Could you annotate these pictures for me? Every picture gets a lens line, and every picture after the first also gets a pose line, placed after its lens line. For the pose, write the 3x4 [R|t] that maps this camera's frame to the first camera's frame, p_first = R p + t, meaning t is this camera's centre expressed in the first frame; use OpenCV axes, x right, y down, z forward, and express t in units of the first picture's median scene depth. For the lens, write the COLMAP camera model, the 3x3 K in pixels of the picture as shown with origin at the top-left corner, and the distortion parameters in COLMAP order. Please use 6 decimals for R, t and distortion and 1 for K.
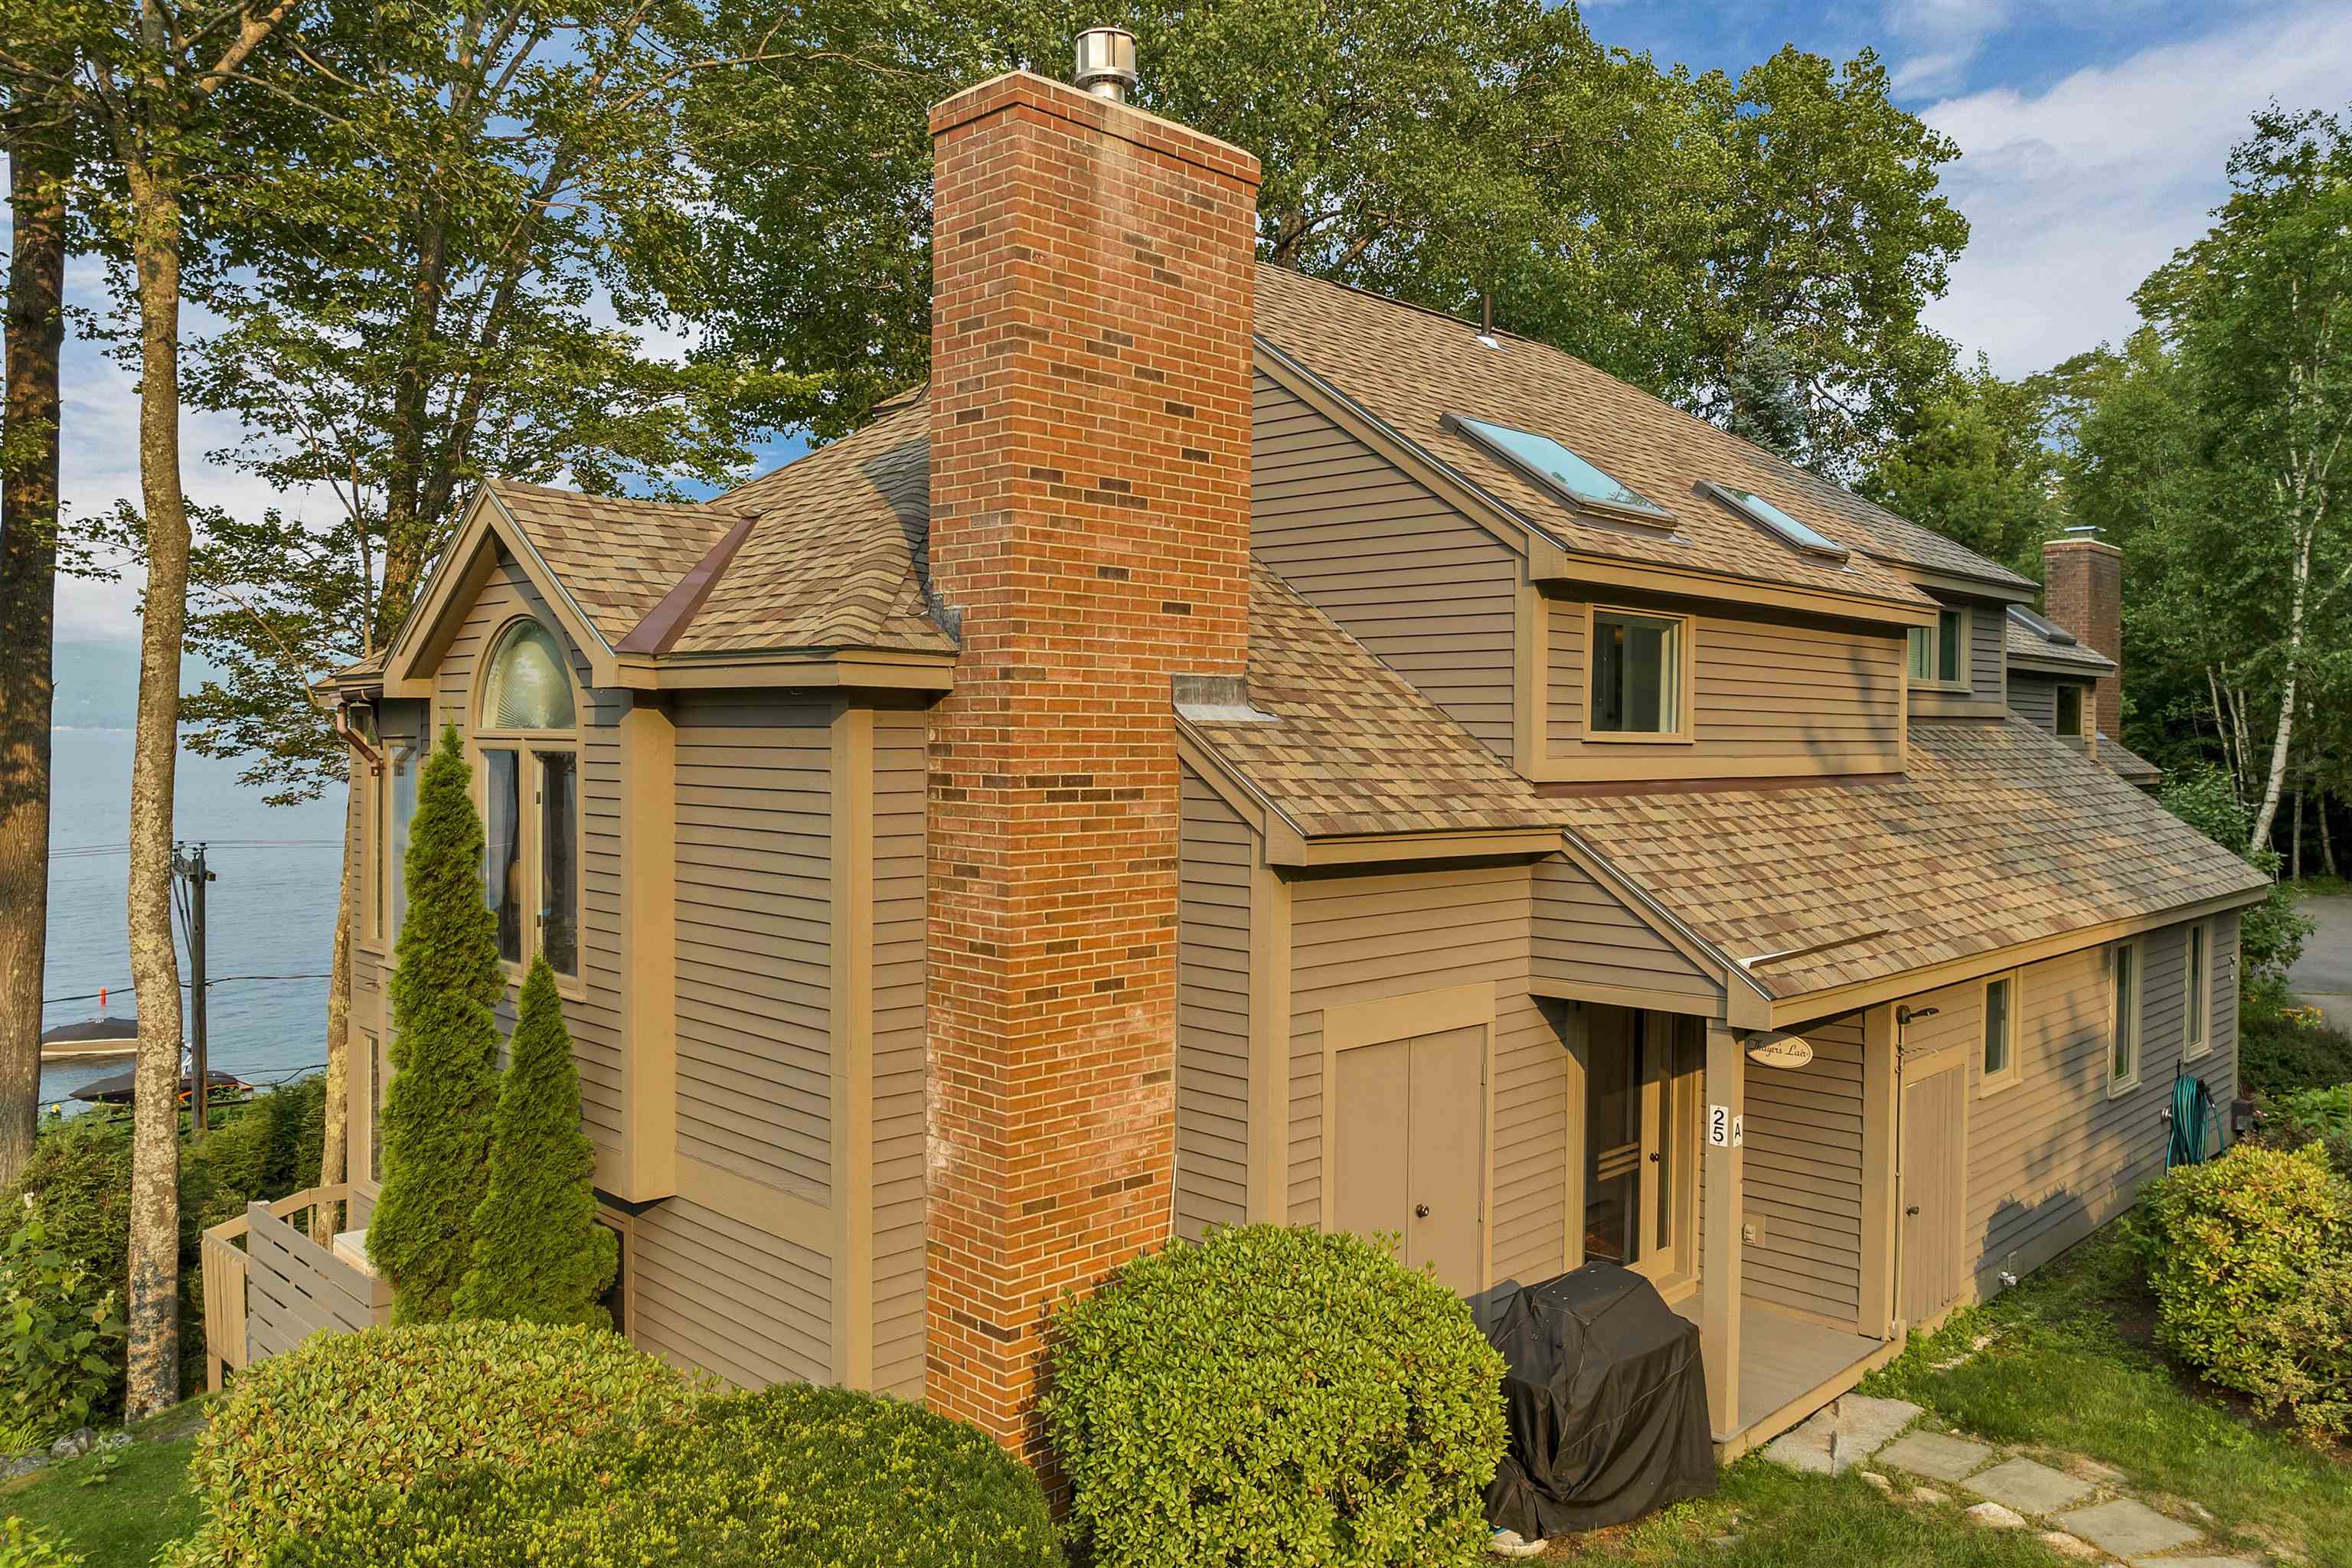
lens RADIAL K [[1707.0, 0, 1176.0], [0, 1707.0, 784.0], [0, 0, 1]] dist [-0.020722, 0.003952]
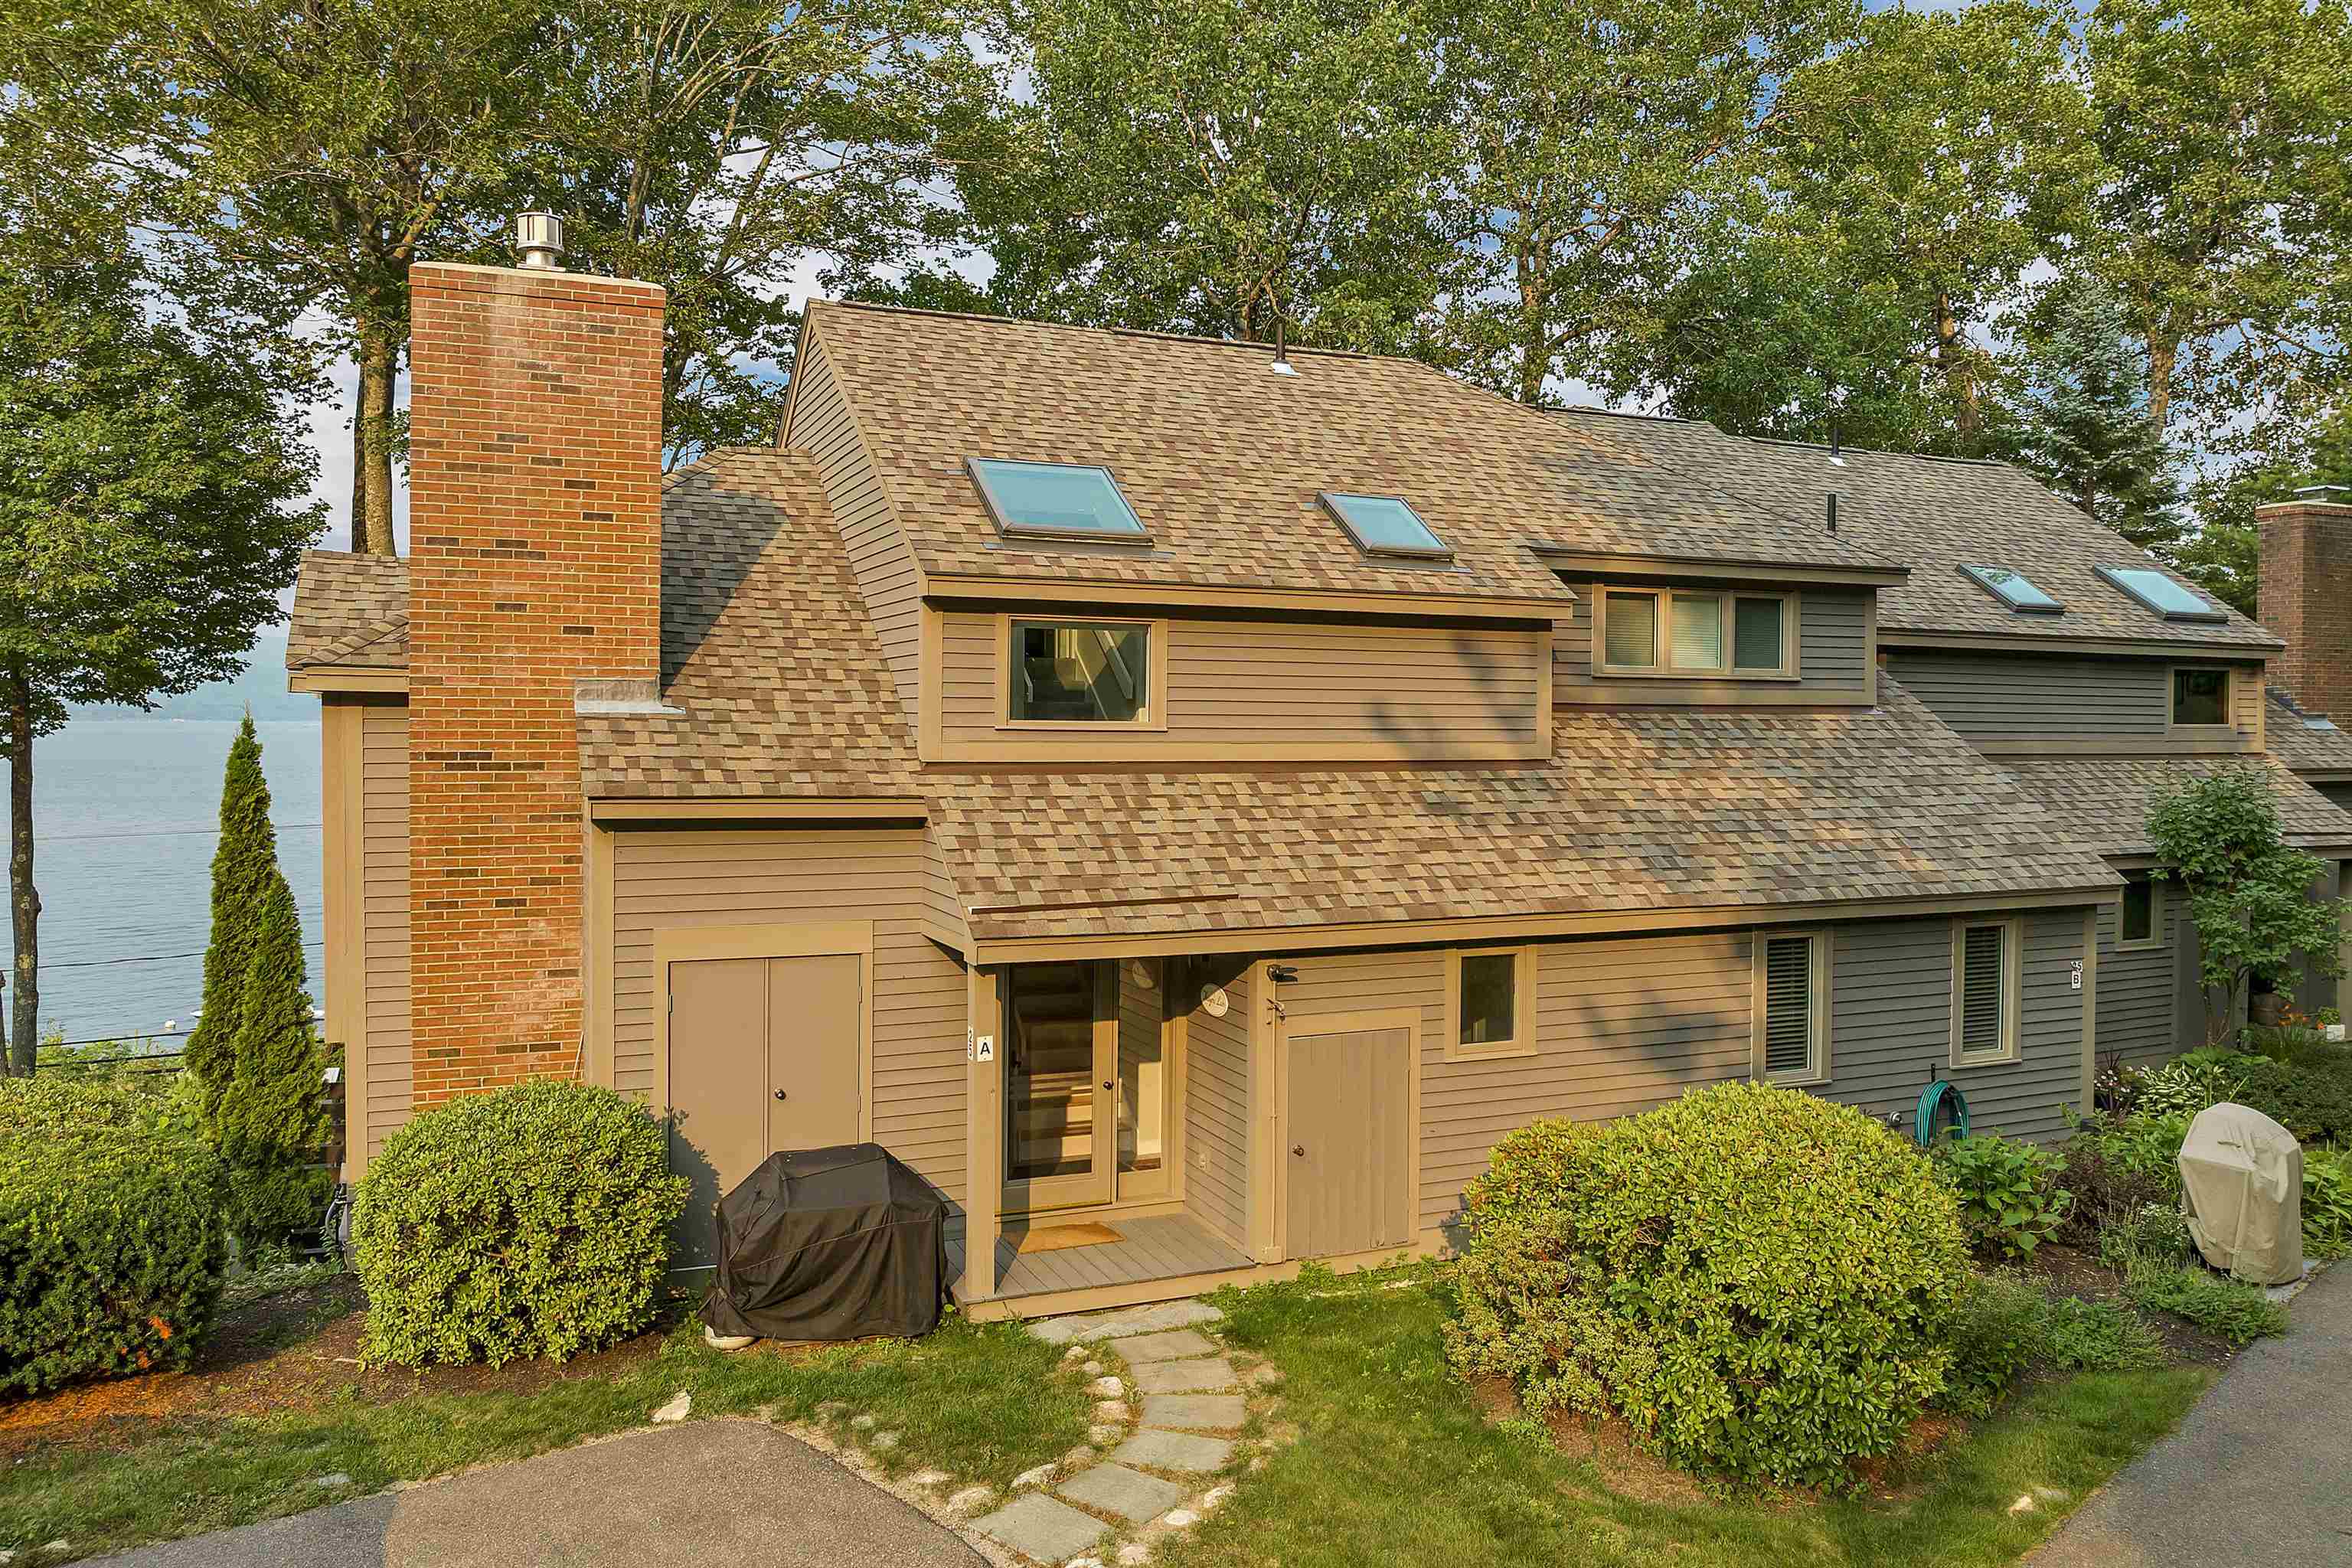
lens RADIAL K [[1678.9, 0, 1176.0], [0, 1678.9, 784.0], [0, 0, 1]] dist [-0.044775, -0.001727]
pose [[0.927167, 0.015424, -0.374331, 0.953591], [-0.011959, 0.999861, 0.011576, -0.001488], [0.374458, -0.006256, 0.927223, -0.057396]]
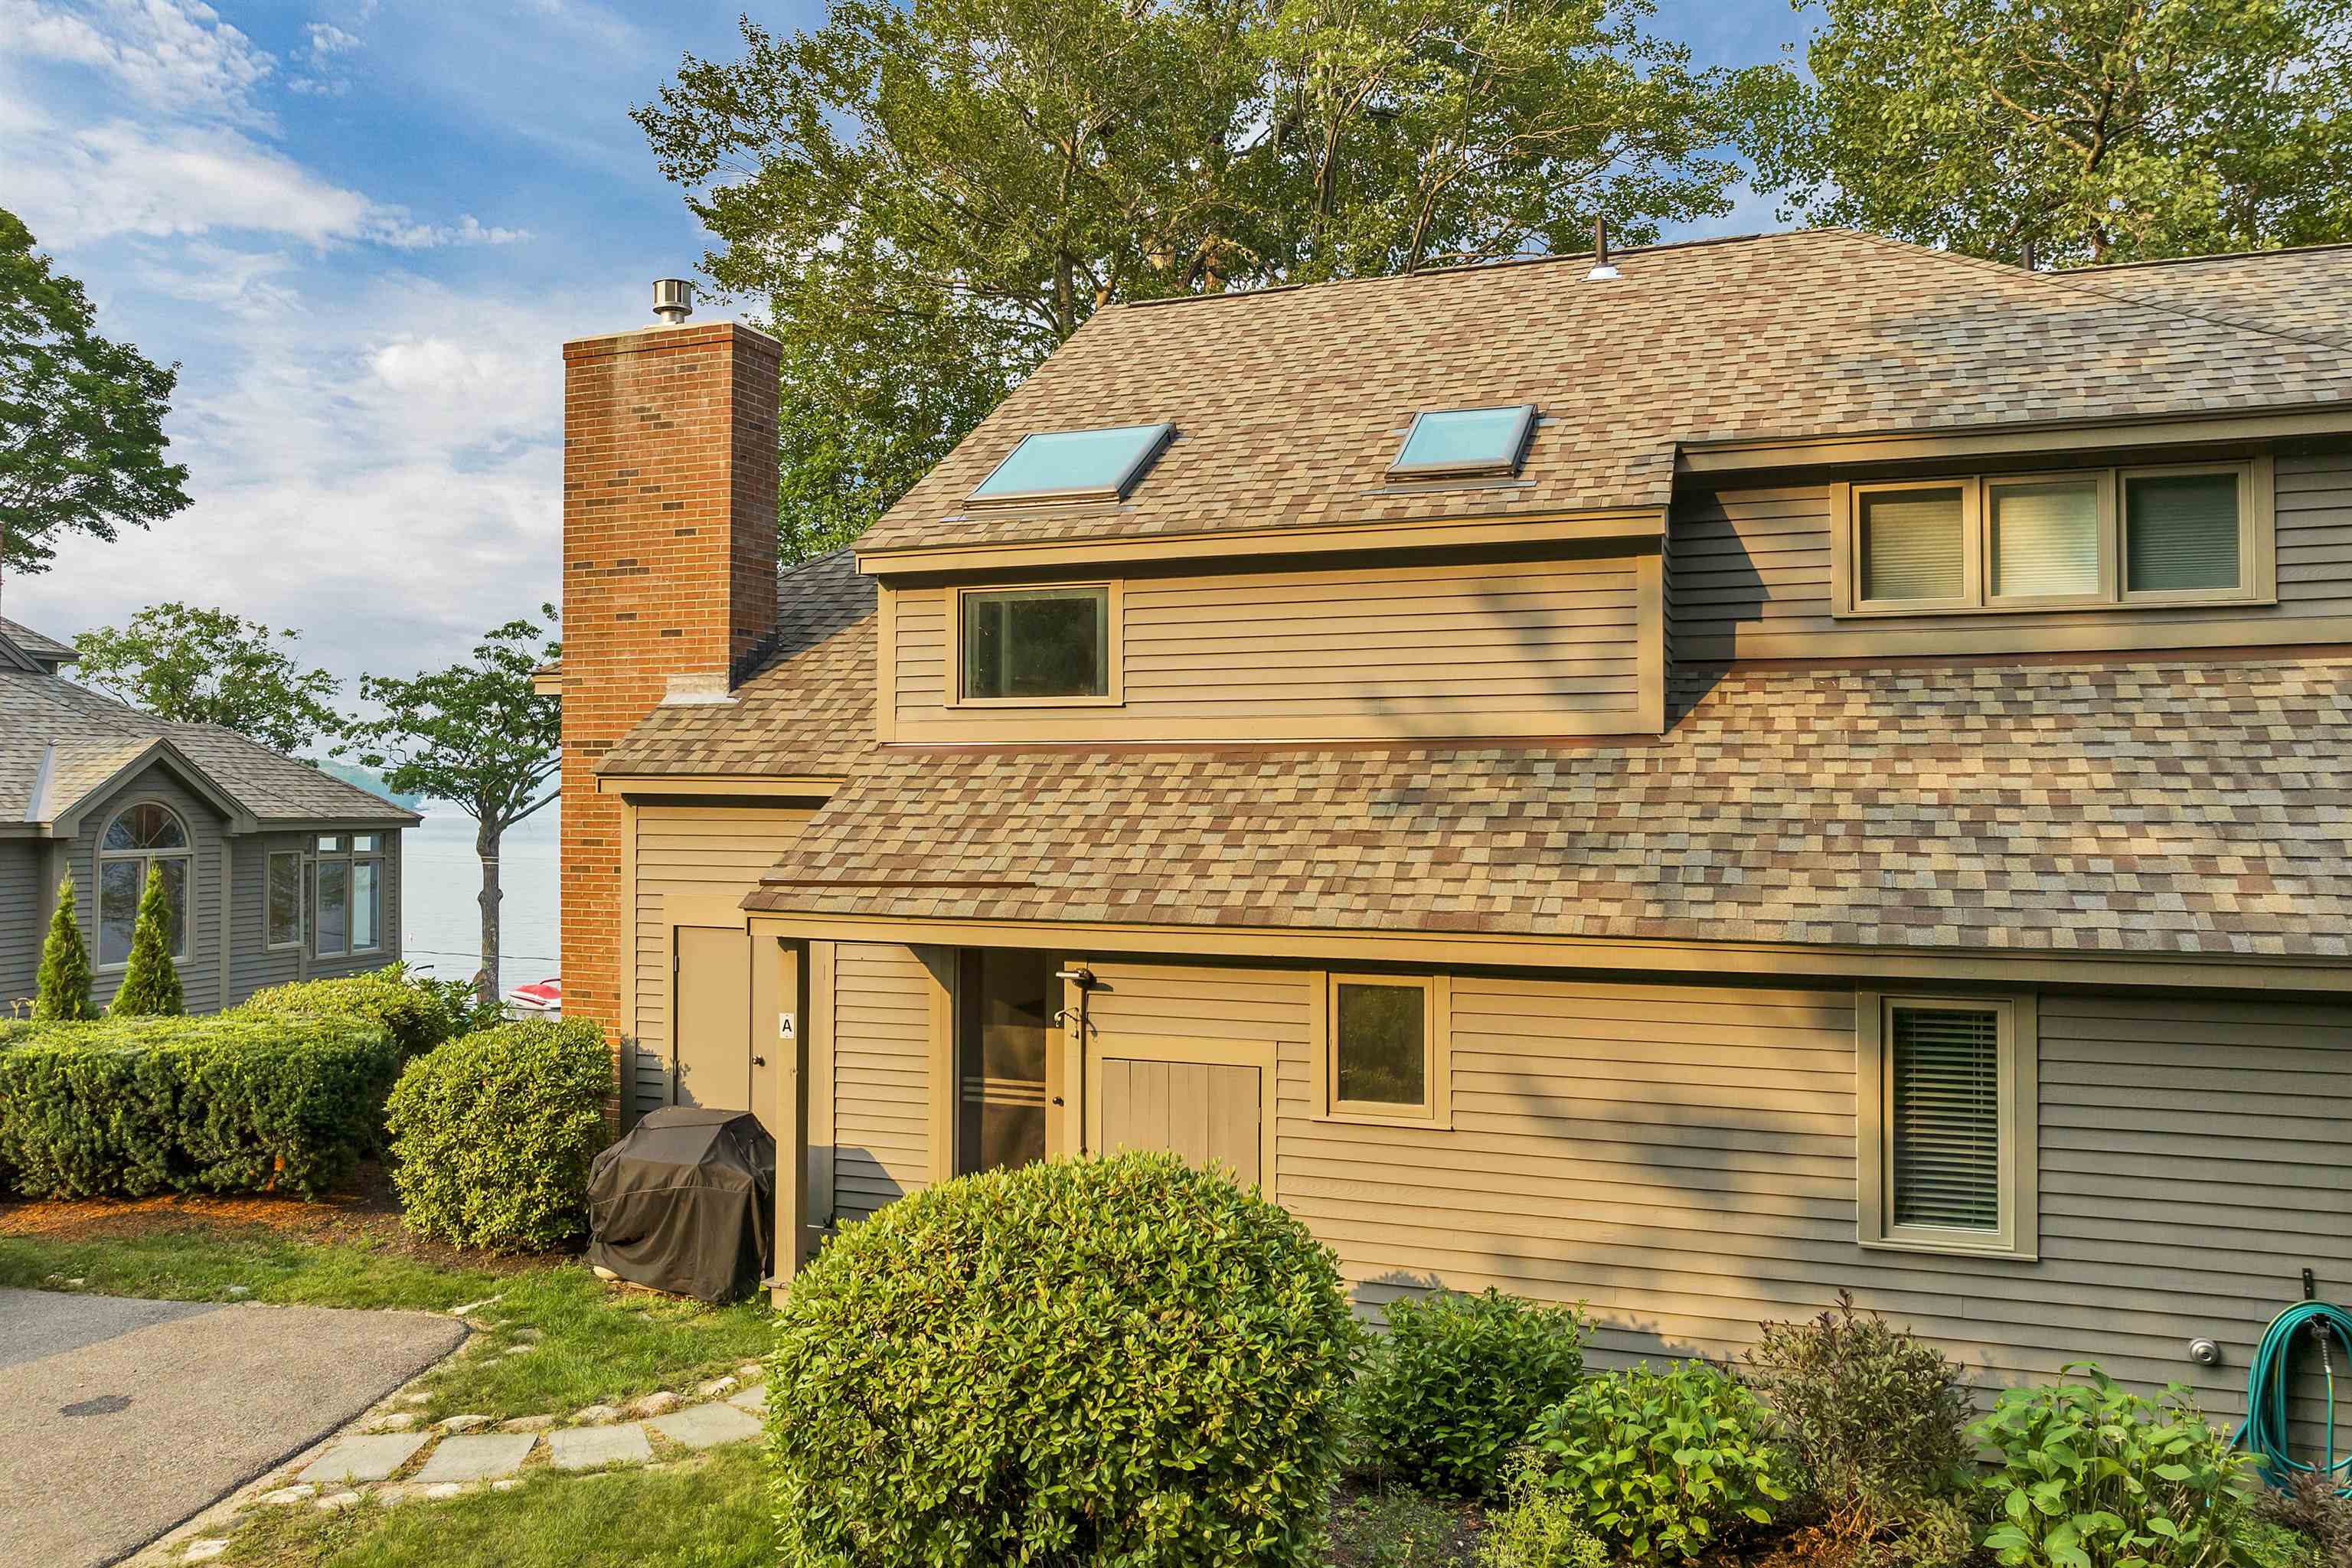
lens RADIAL K [[1669.3, 0, 1176.0], [0, 1669.3, 784.0], [0, 0, 1]] dist [-0.049882, 0.000588]
pose [[0.411607, -0.007811, -0.911328, 1.583550], [-0.022421, 0.999574, -0.018694, 0.052834], [0.911085, 0.028127, 0.411257, 0.810114]]
